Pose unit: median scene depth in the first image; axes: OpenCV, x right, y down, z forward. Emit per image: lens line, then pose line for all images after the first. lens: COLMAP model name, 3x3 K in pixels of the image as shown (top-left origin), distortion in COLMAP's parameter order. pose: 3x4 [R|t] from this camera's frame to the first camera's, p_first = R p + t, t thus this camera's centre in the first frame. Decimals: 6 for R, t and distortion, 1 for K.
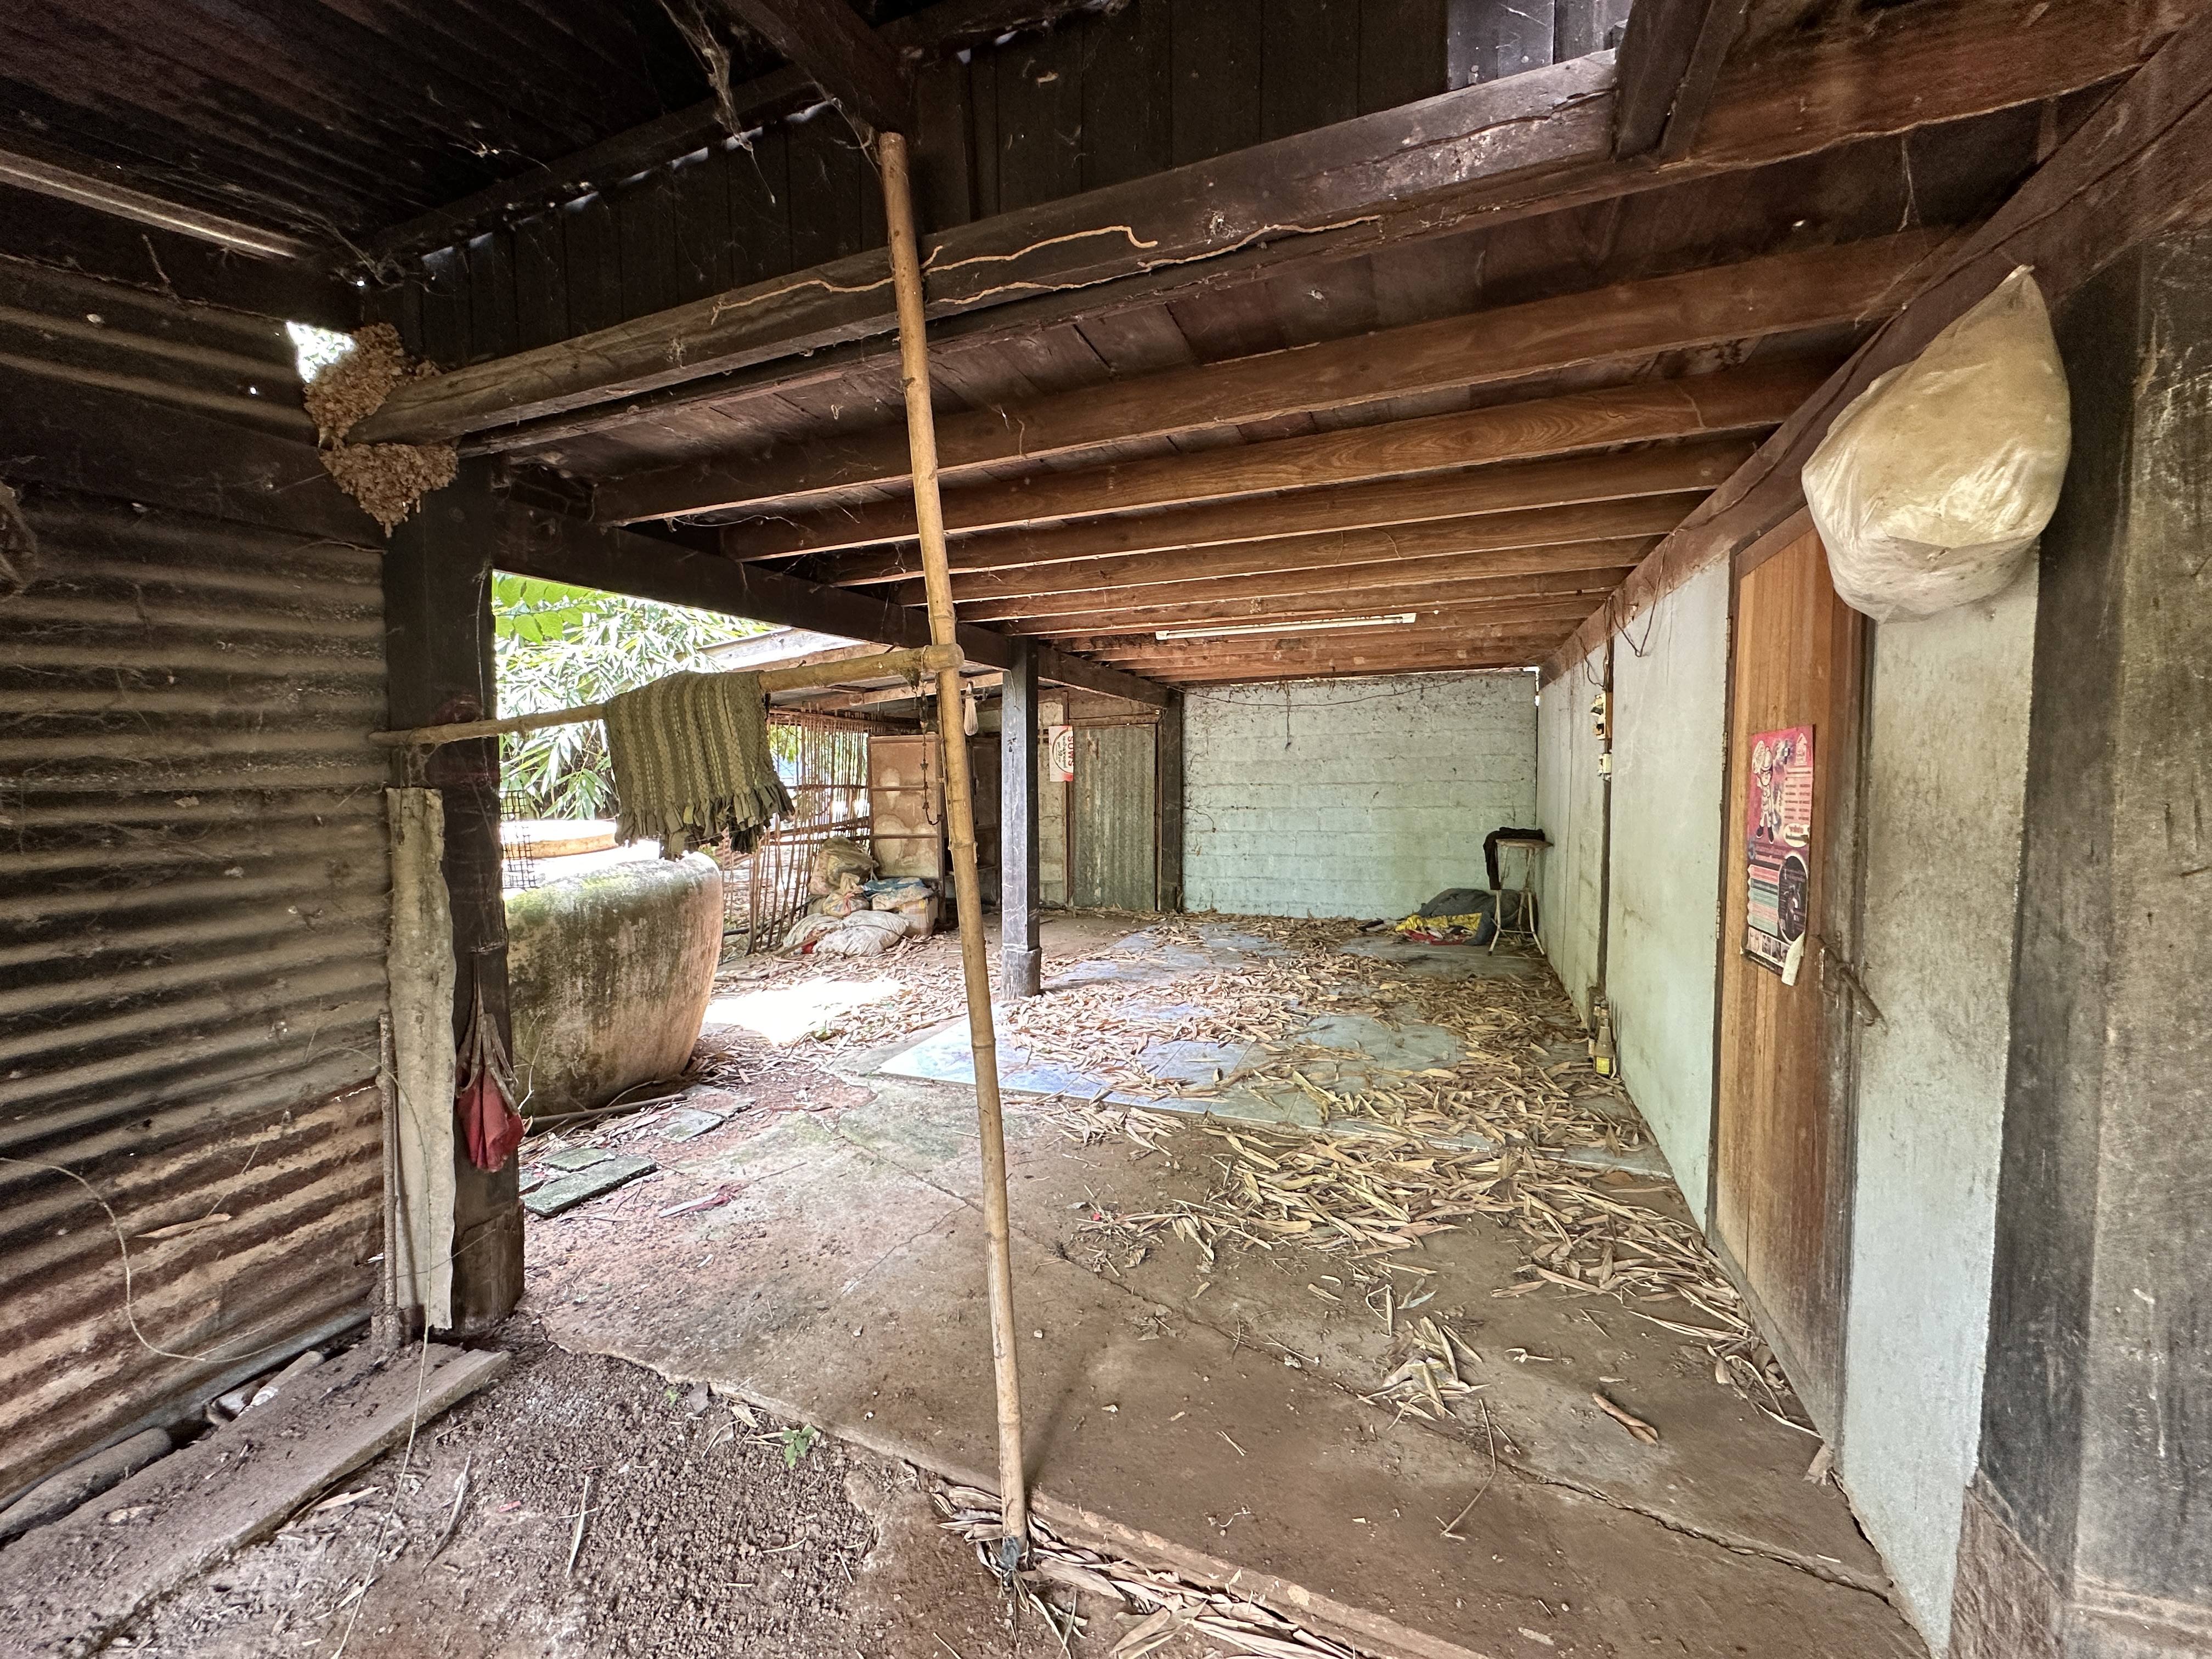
lens RADIAL K [[885.4, 0, 1102.6], [0, 885.4, 827.1], [0, 0, 1]] dist [-0.000977, 0.000564]
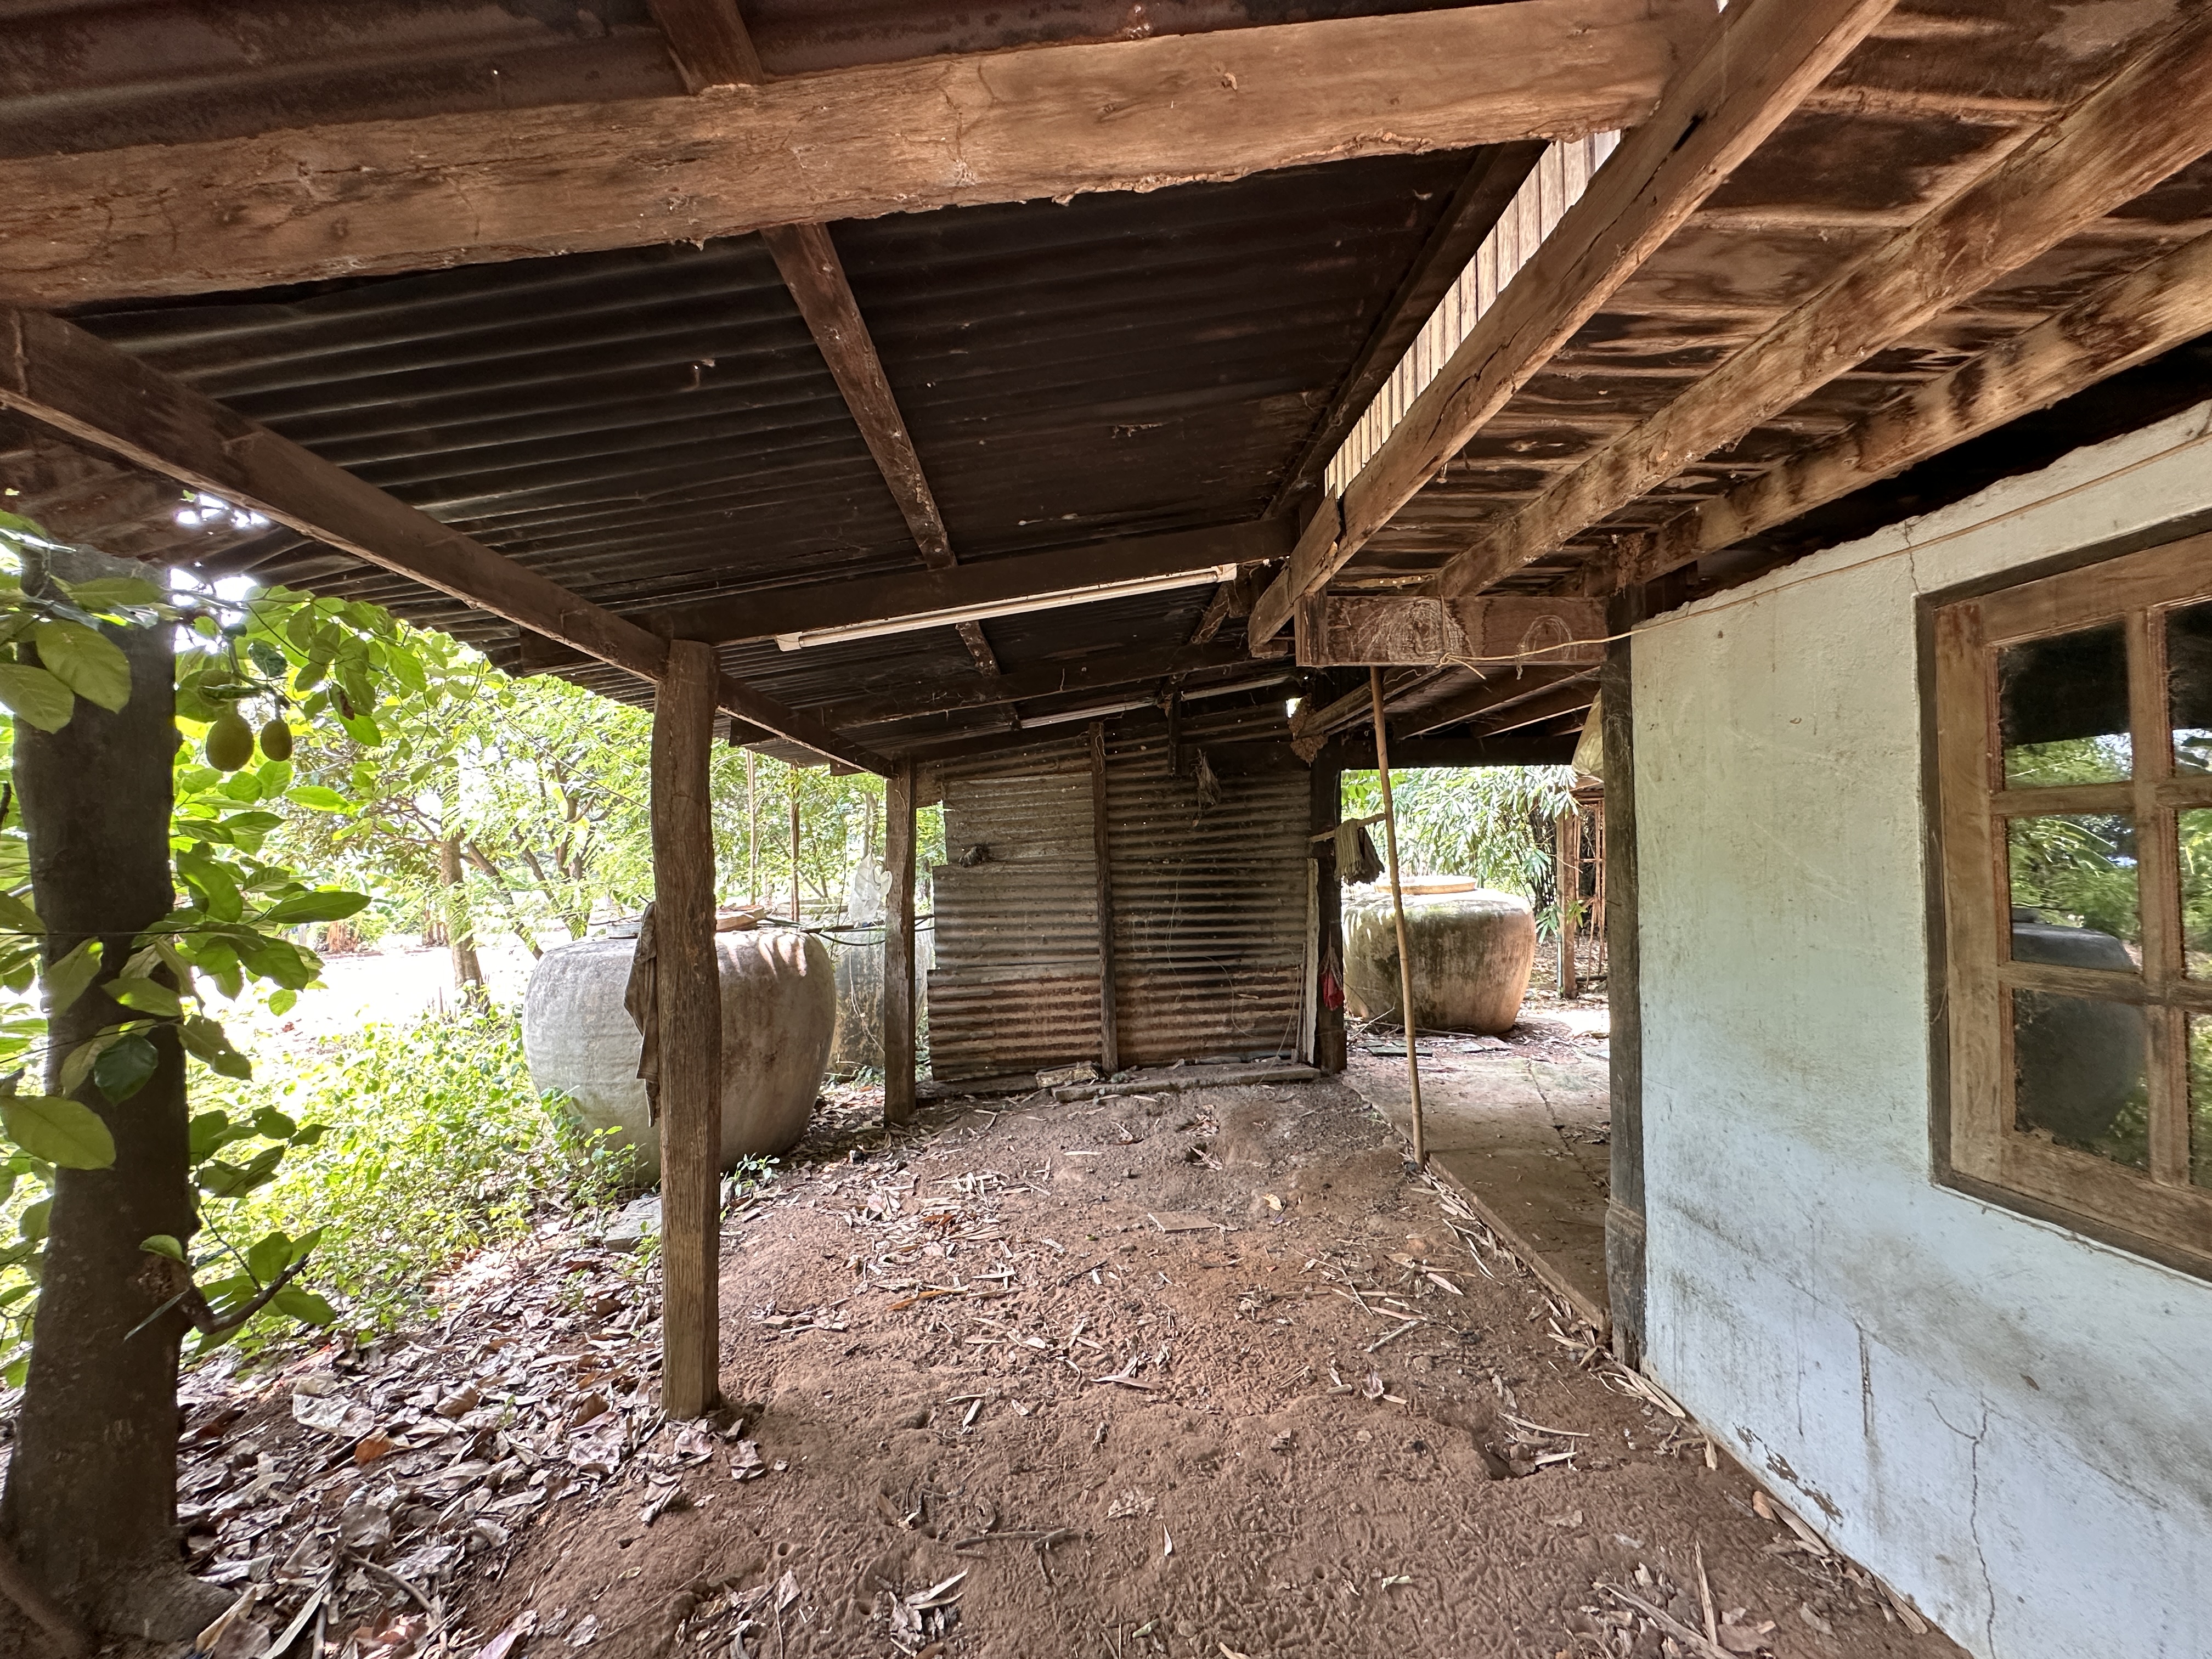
lens RADIAL K [[879.7, 0, 1106.0], [0, 879.7, 829.5], [0, 0, 1]] dist [0.001473, 0.000717]
pose [[0.409332, -0.015501, -0.912254, 1.549610], [-0.048944, 0.998043, -0.038920, 0.004955], [0.911072, 0.060581, 0.407772, -0.737967]]
